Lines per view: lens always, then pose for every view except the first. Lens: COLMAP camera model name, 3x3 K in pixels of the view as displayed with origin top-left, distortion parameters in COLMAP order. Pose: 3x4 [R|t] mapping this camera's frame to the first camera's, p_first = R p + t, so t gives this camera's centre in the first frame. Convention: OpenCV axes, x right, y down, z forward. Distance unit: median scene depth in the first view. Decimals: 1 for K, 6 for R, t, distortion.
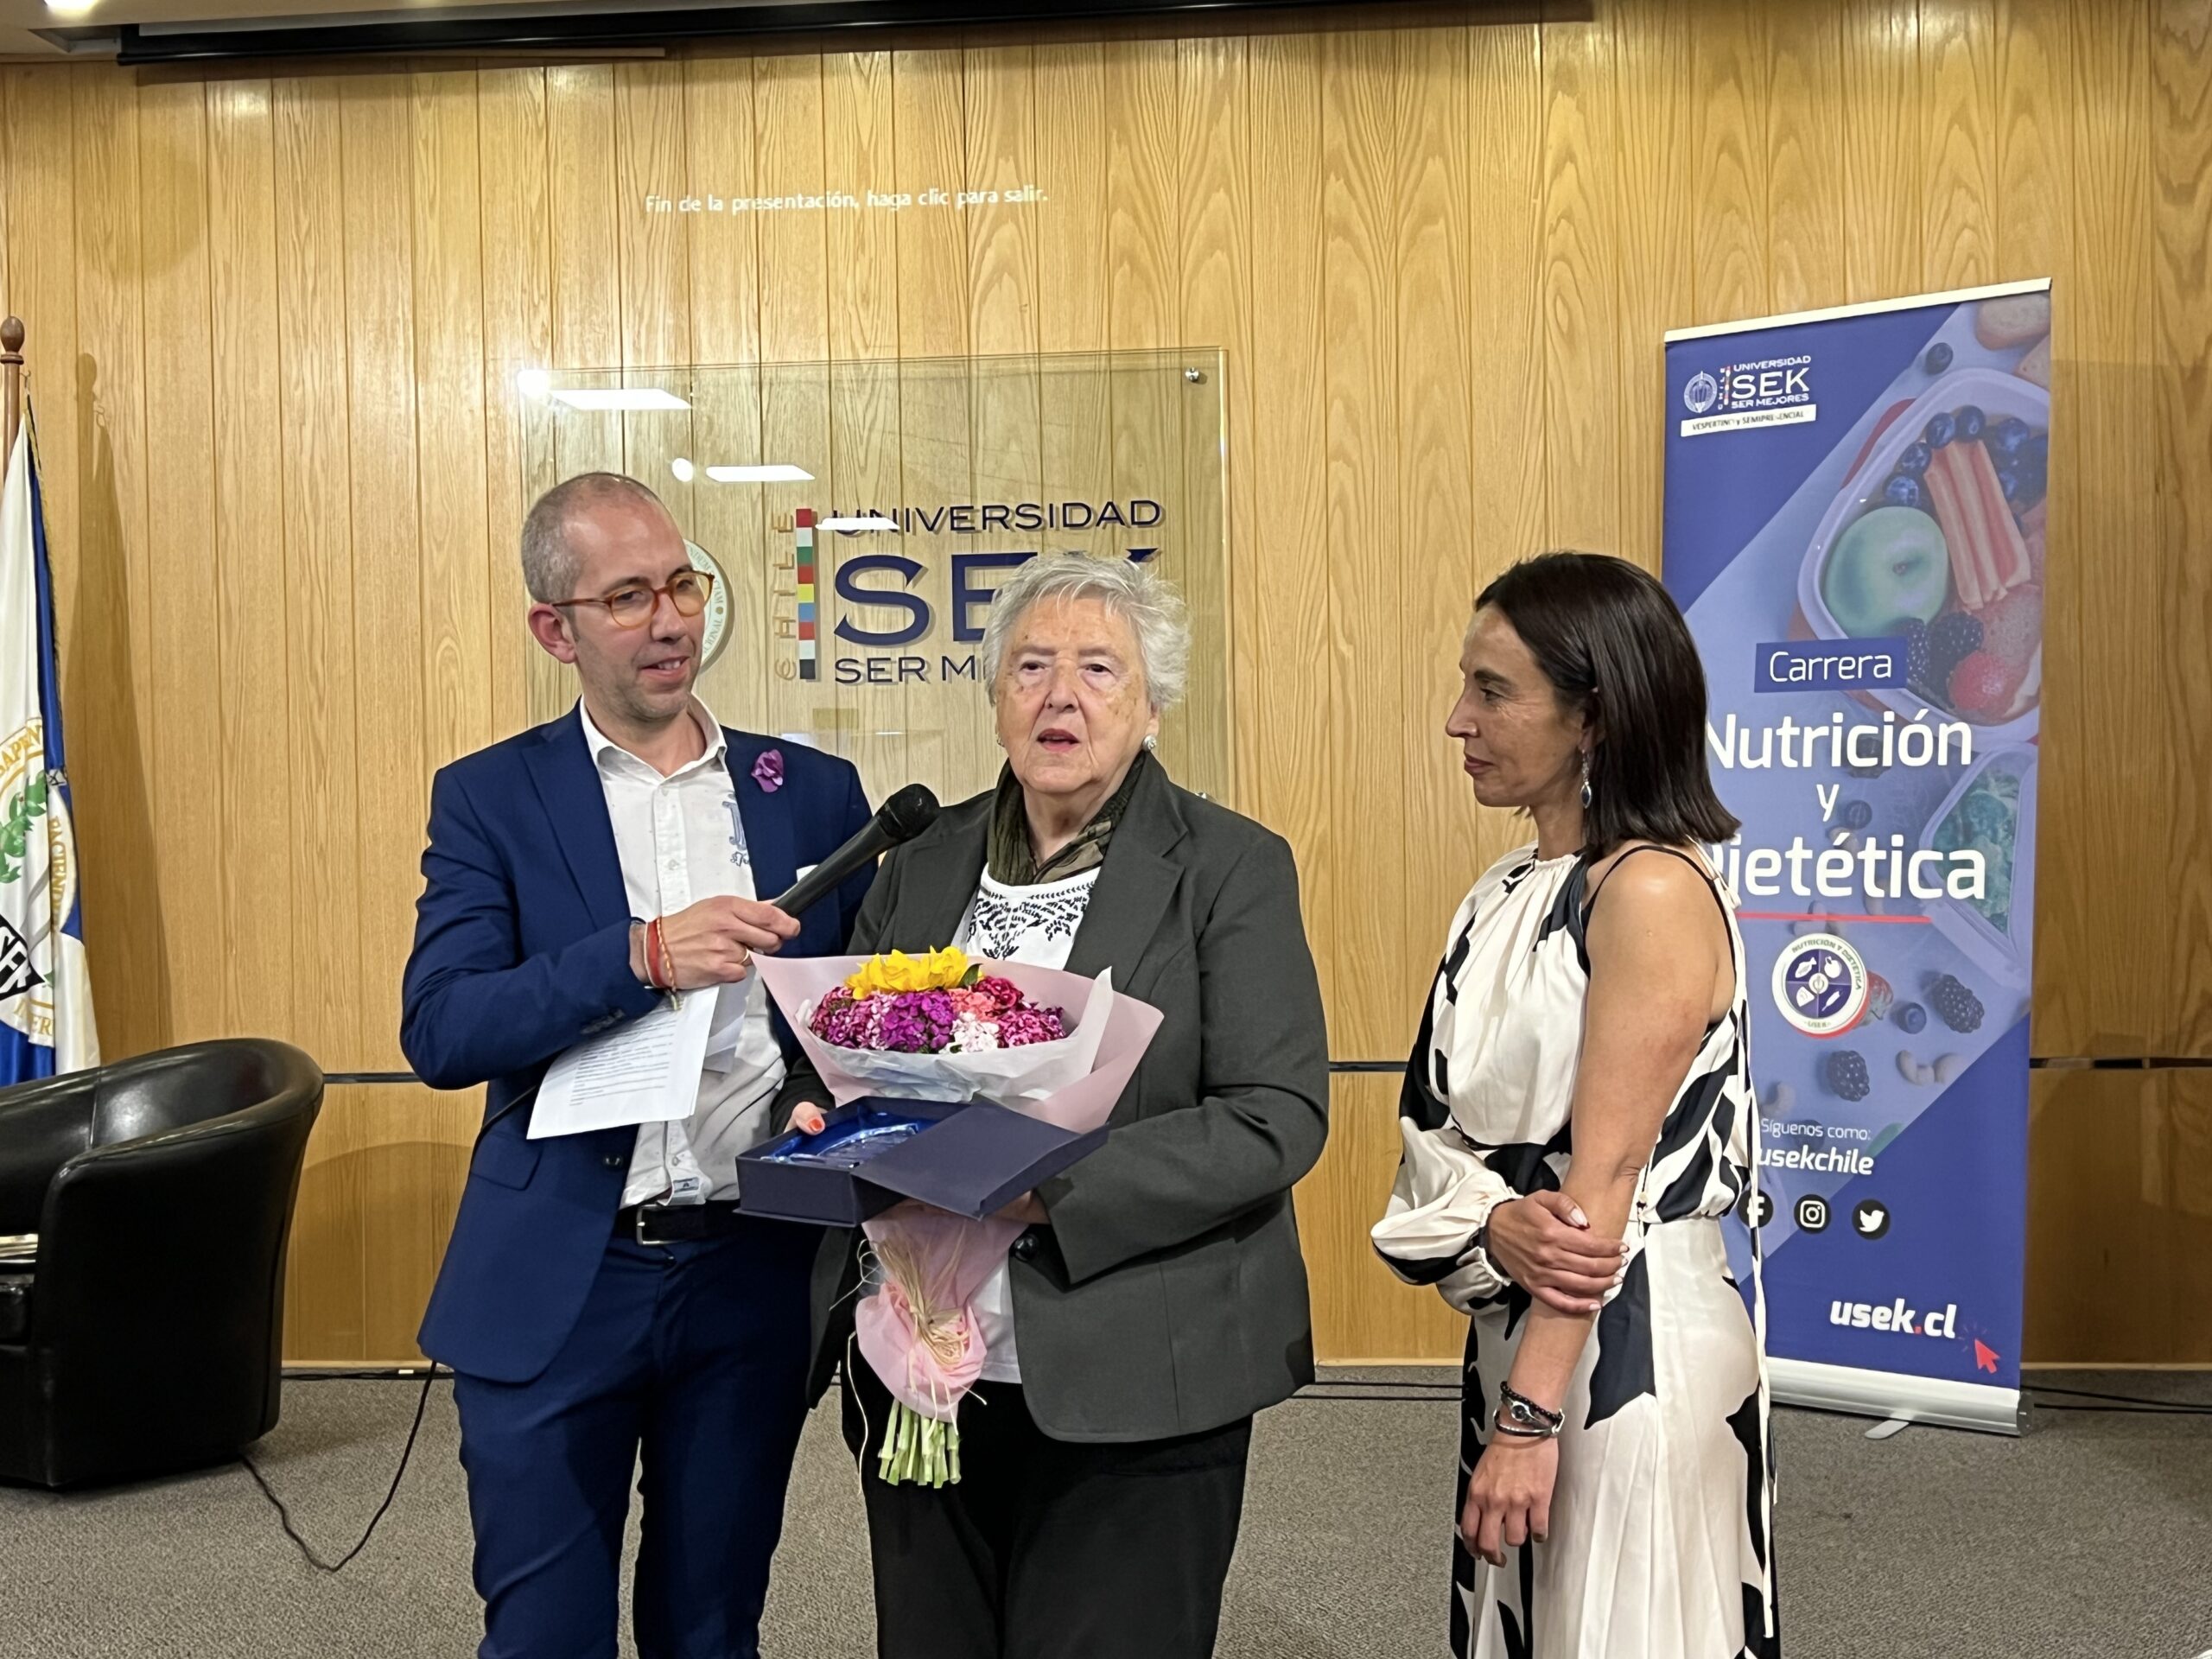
lens RADIAL K [[2904.5, 0, 1110.6], [0, 2904.5, 842.5], [0, 0, 1]] dist [0.068683, 0.000000]
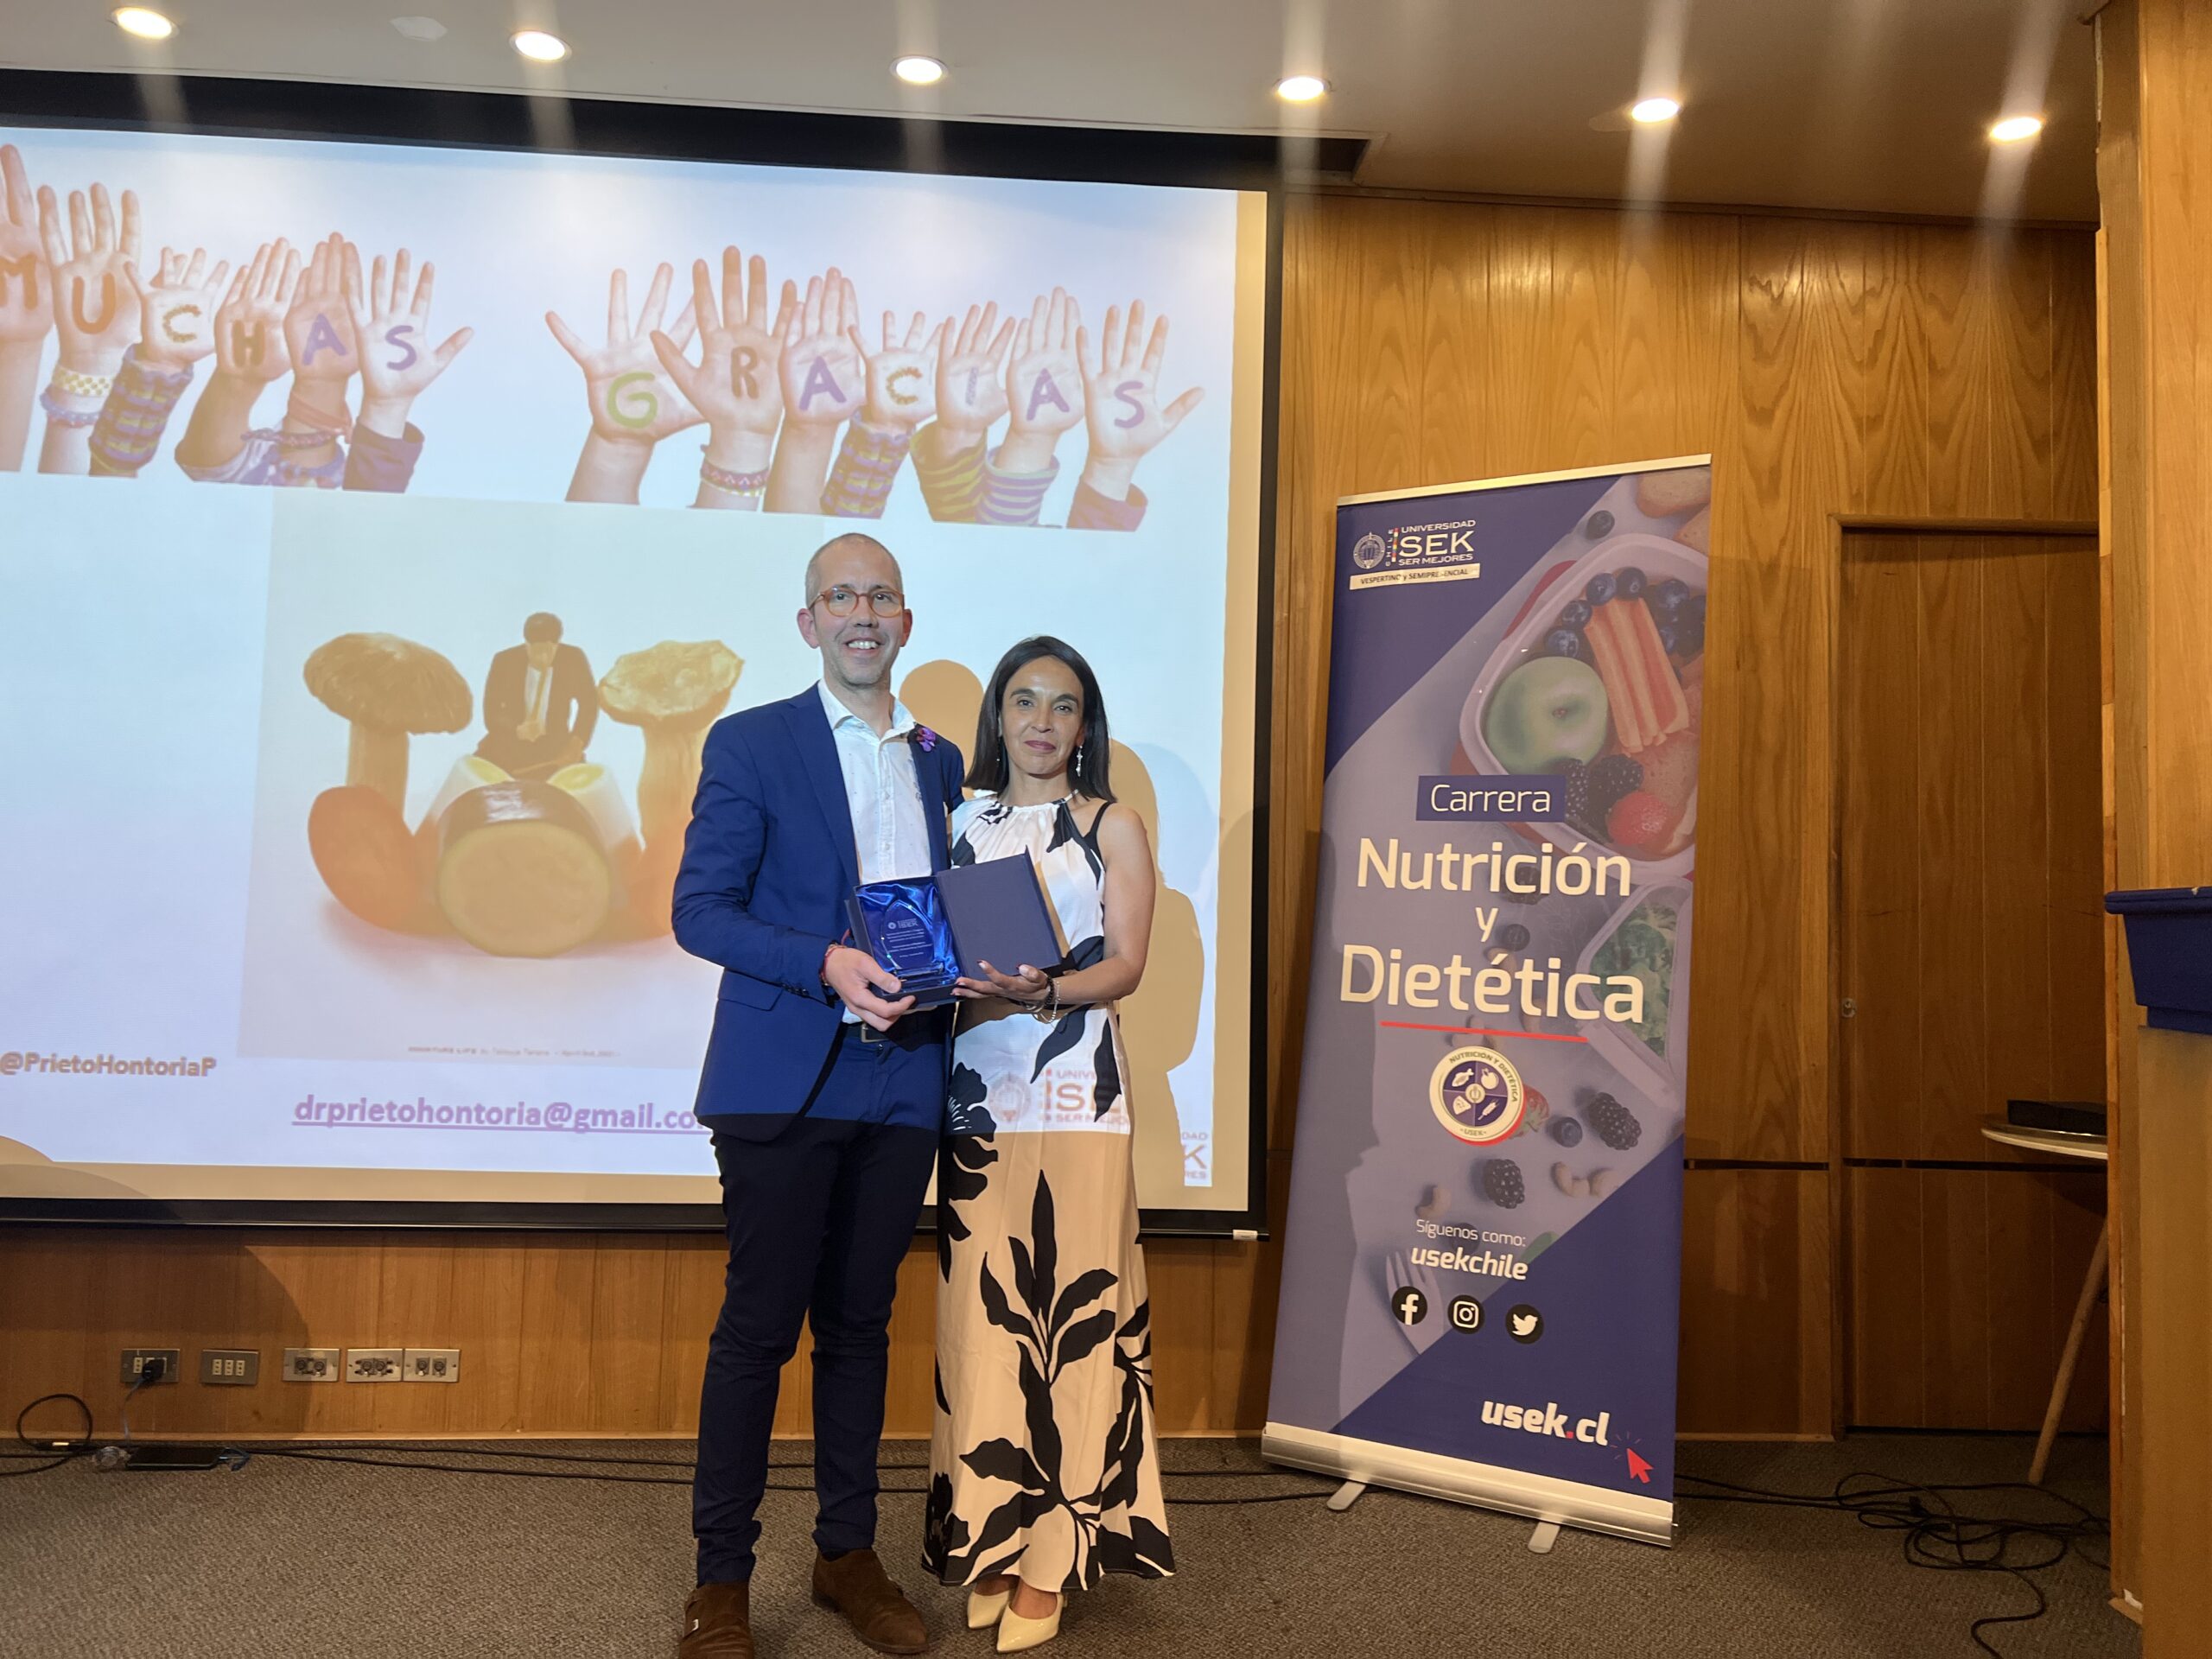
lens RADIAL K [[1675.5, 0, 1104.9], [0, 1675.5, 827.5], [0, 0, 1]] dist [0.033272, -0.038935]
pose [[0.981919, 0.051557, 0.182145, -0.007247], [-0.041514, 0.997422, -0.058527, -0.006962], [-0.184693, 0.049907, 0.981528, 0.388831]]
